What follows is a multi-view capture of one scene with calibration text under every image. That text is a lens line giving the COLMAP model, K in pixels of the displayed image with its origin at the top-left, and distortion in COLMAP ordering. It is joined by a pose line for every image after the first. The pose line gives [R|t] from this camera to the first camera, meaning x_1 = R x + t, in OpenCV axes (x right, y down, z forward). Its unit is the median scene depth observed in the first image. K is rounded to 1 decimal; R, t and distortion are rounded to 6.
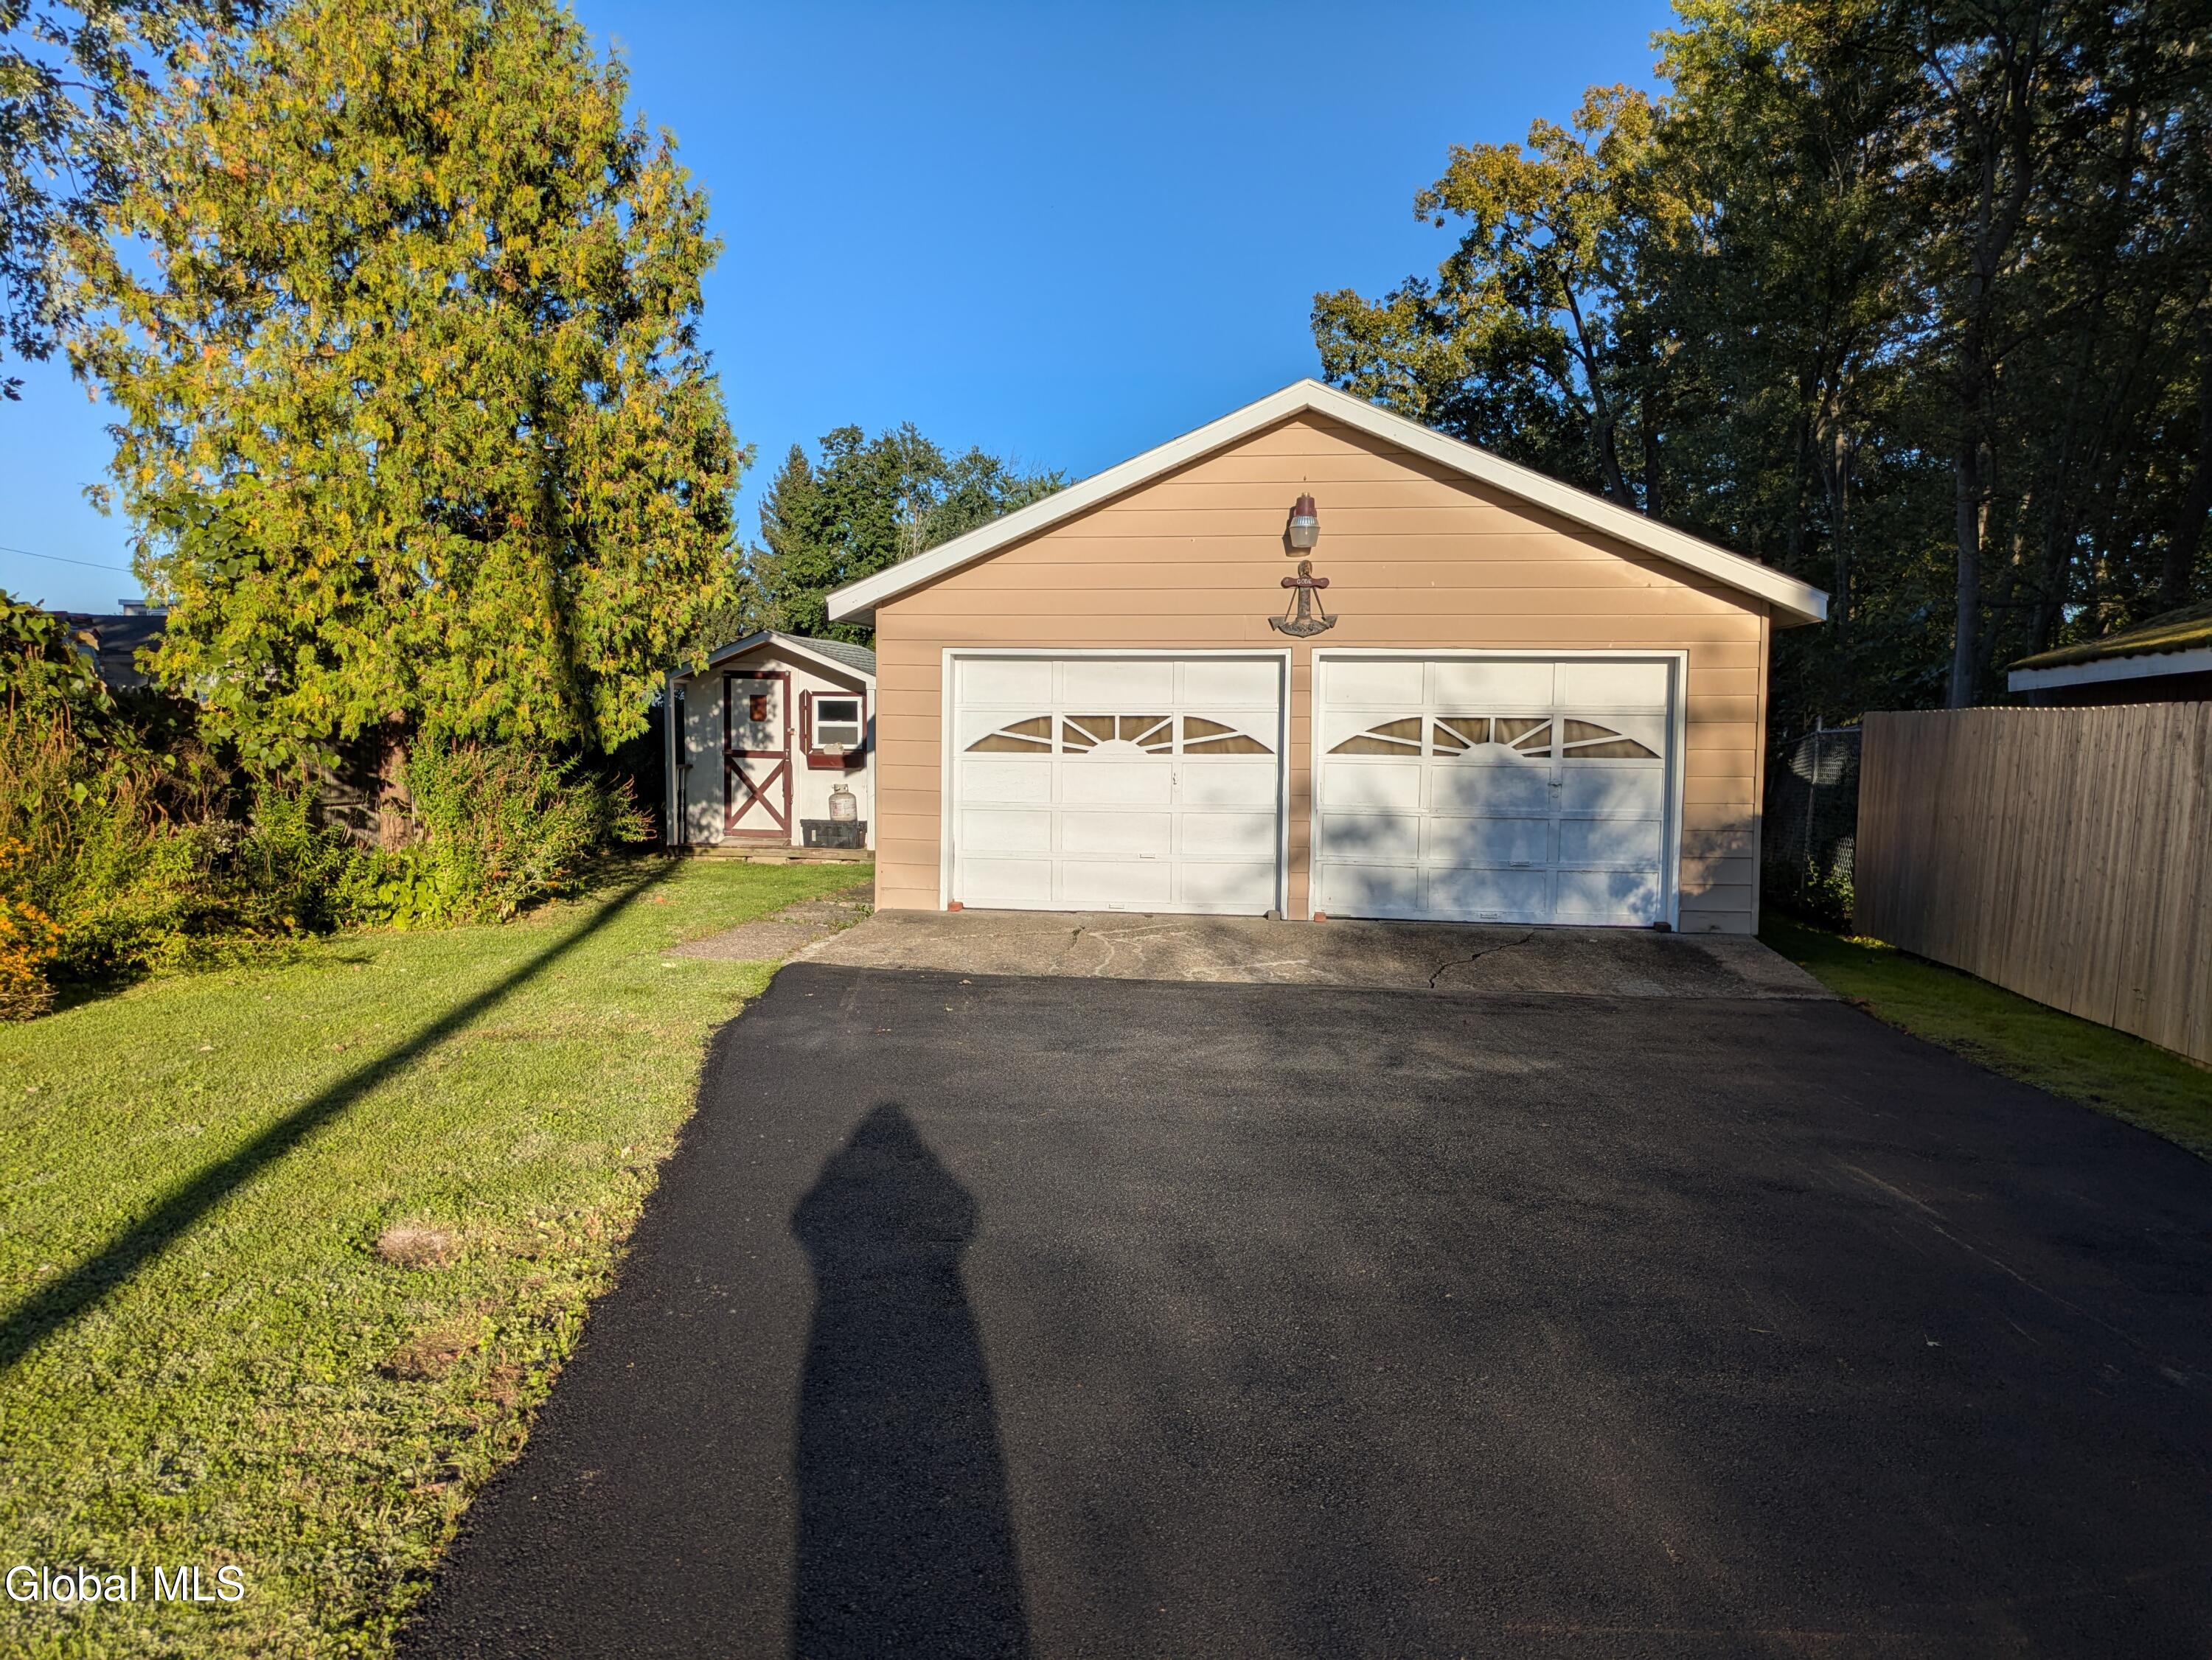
lens RADIAL K [[1648.4, 0, 1086.9], [0, 1648.4, 849.3], [0, 0, 1]] dist [0.057314, -0.059475]
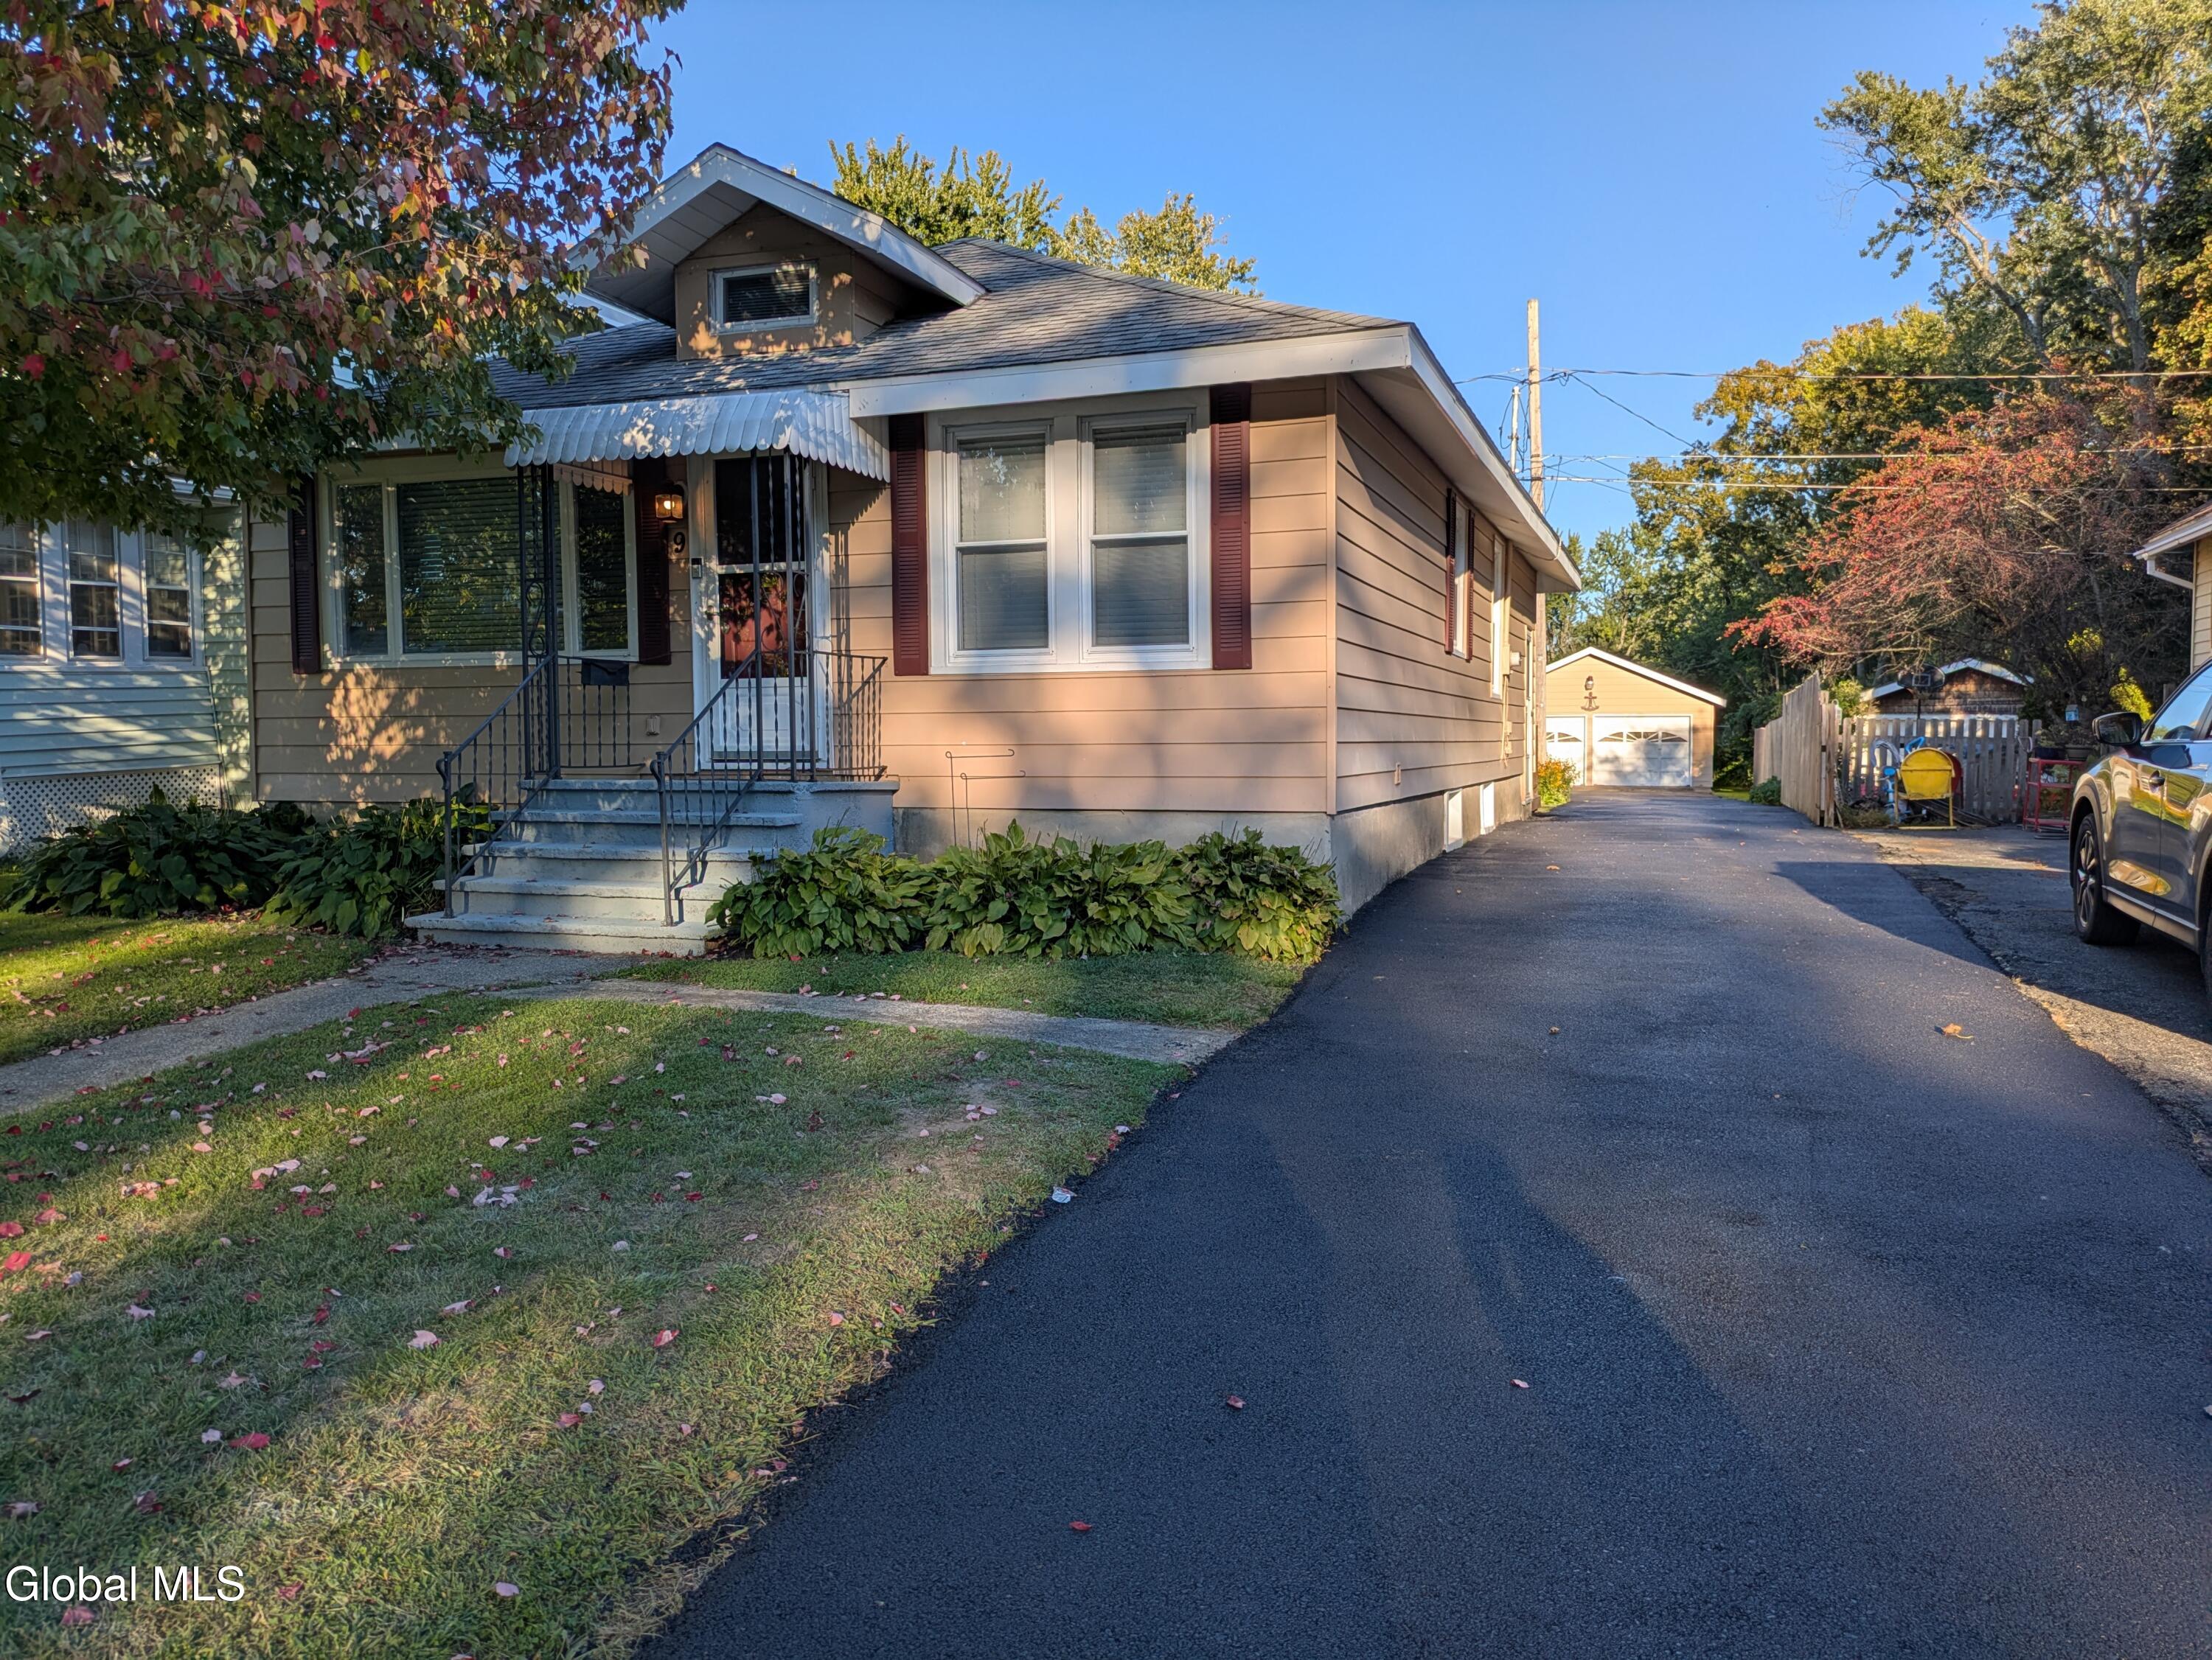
lens RADIAL K [[1648.4, 0, 1097.0], [0, 1648.4, 838.5], [0, 0, 1]] dist [0.057314, -0.059475]
pose [[0.980933, 0.000227, -0.194345, -0.170648], [-0.003442, 0.999863, -0.016205, 0.161895], [0.194315, 0.016565, 0.980799, -2.076944]]
